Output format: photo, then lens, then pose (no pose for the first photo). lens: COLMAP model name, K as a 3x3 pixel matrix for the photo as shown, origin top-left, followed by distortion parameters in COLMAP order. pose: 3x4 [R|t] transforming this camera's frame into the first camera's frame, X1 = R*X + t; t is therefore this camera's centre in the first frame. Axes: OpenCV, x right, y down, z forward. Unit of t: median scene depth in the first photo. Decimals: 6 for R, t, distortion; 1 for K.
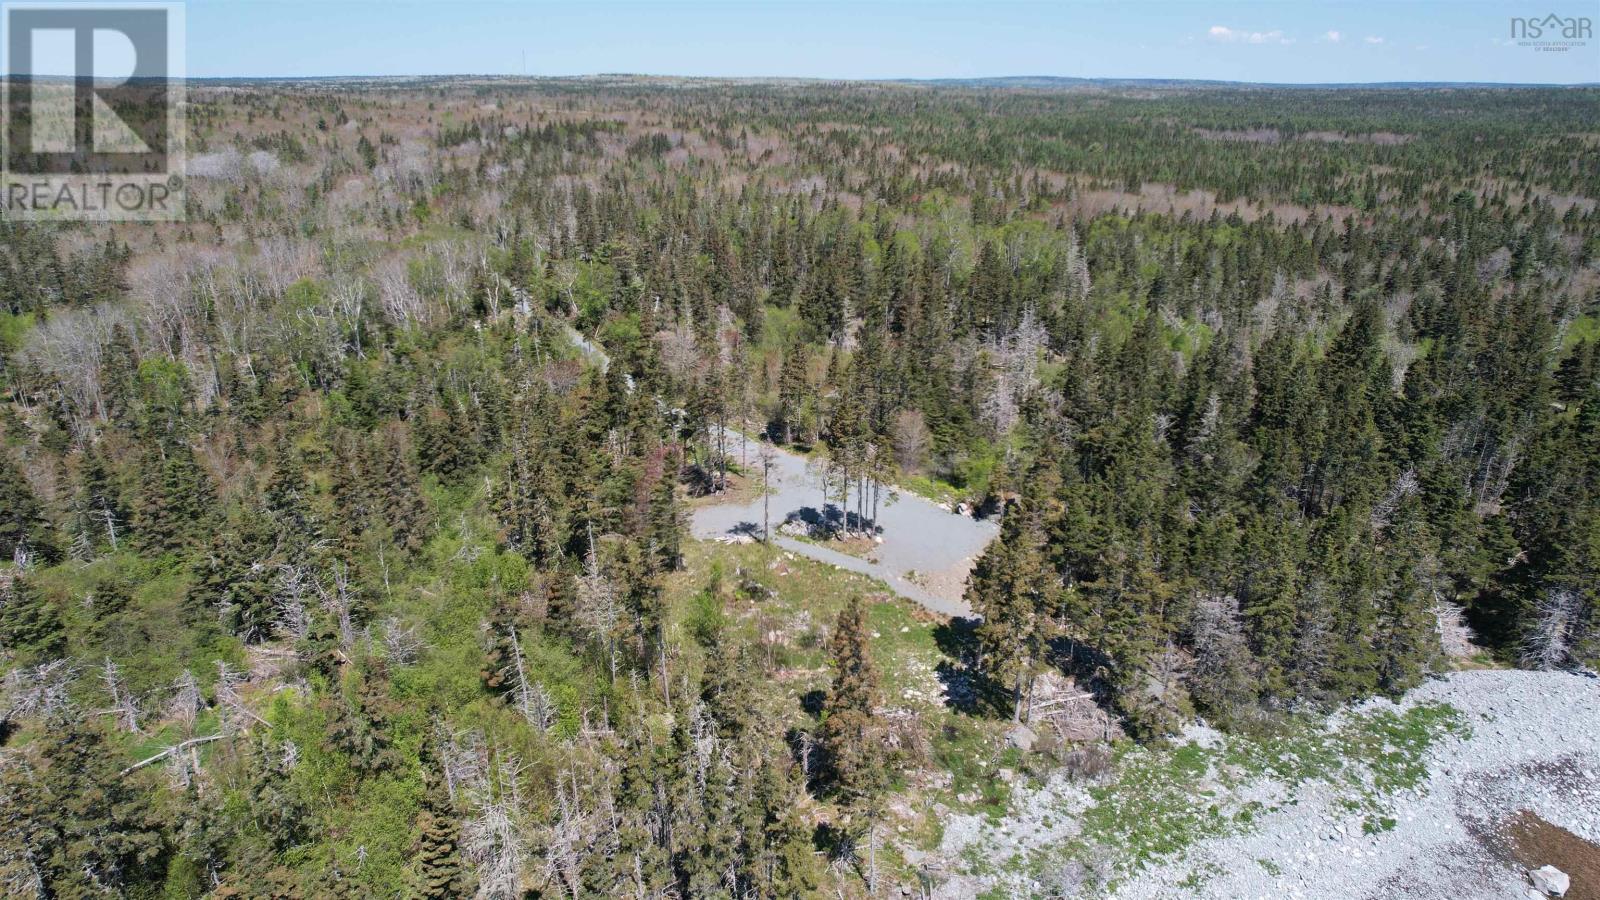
lens RADIAL K [[1016.2, 0, 808.0], [0, 1016.2, 447.8], [0, 0, 1]] dist [-0.099515, 0.089312]
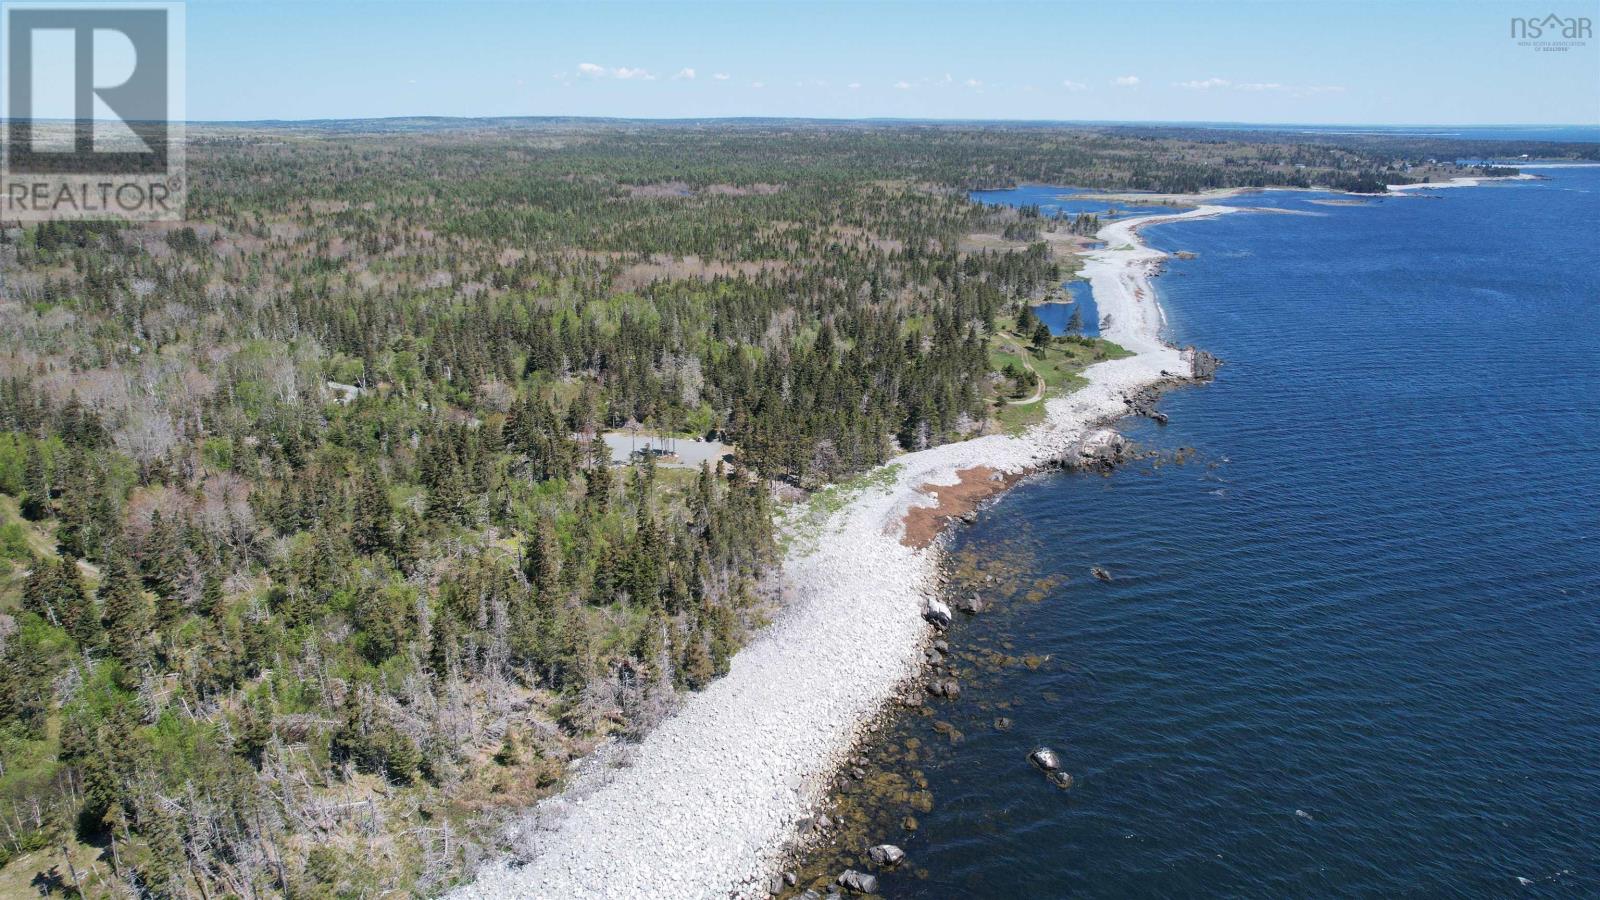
lens RADIAL K [[1016.2, 0, 808.0], [0, 1016.2, 447.8], [0, 0, 1]] dist [-0.099515, 0.089312]
pose [[0.839345, -0.164902, 0.517984, -0.795354], [0.180418, 0.983372, 0.020709, 0.074096], [-0.512786, 0.076072, 0.855139, -1.014280]]
